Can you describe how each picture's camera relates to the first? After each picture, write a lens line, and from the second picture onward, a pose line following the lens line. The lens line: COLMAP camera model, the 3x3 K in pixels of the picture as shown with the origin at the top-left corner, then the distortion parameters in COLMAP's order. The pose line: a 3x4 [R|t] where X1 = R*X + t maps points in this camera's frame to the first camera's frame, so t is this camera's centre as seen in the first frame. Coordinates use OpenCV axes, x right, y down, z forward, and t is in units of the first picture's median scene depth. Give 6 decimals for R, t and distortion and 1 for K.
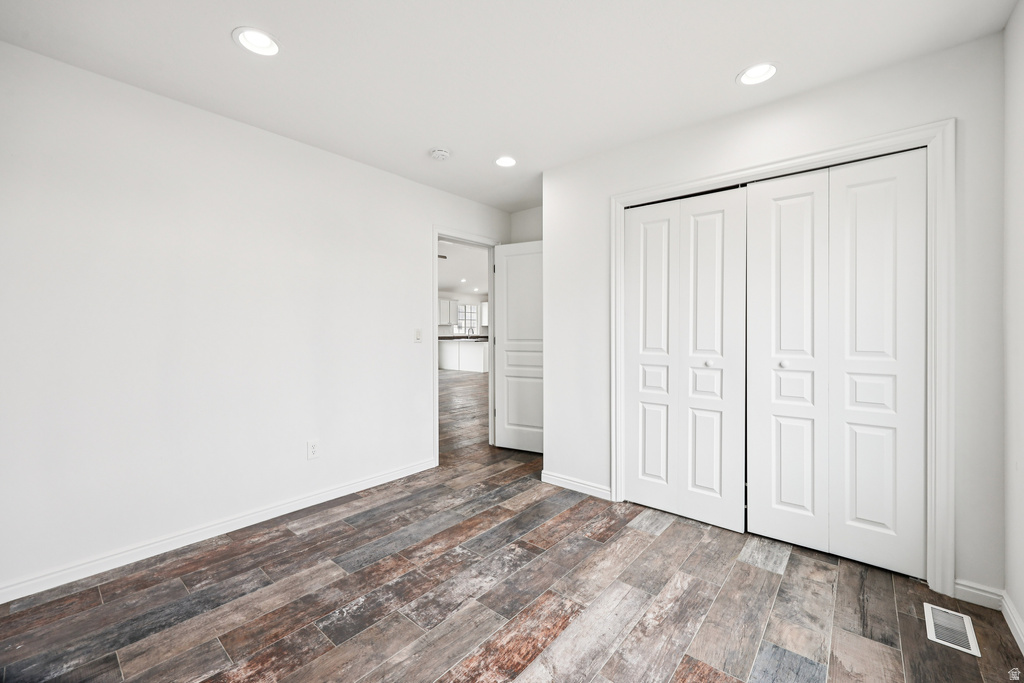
lens RADIAL K [[409.7, 0, 515.4], [0, 409.7, 337.0], [0, 0, 1]] dist [-0.001280, 0.000470]
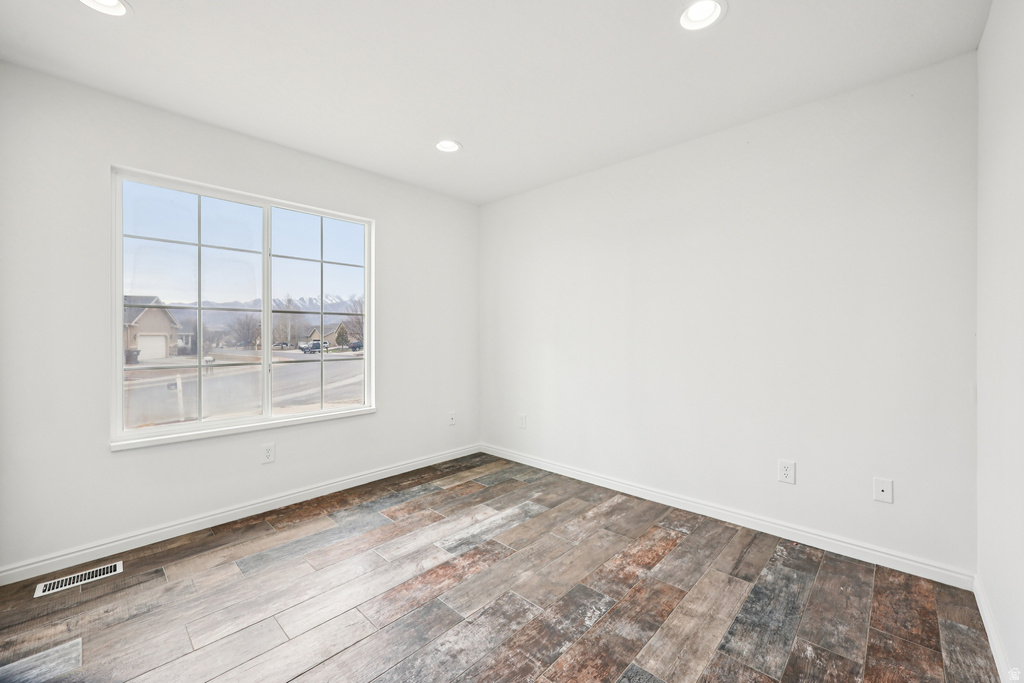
lens RADIAL K [[409.7, 0, 515.4], [0, 409.7, 337.0], [0, 0, 1]] dist [-0.001280, 0.000470]
pose [[-0.998503, 0.006435, 0.054322, -0.274665], [0.007342, 0.999837, 0.016517, -0.016178], [-0.054207, 0.016891, -0.998387, 1.975304]]
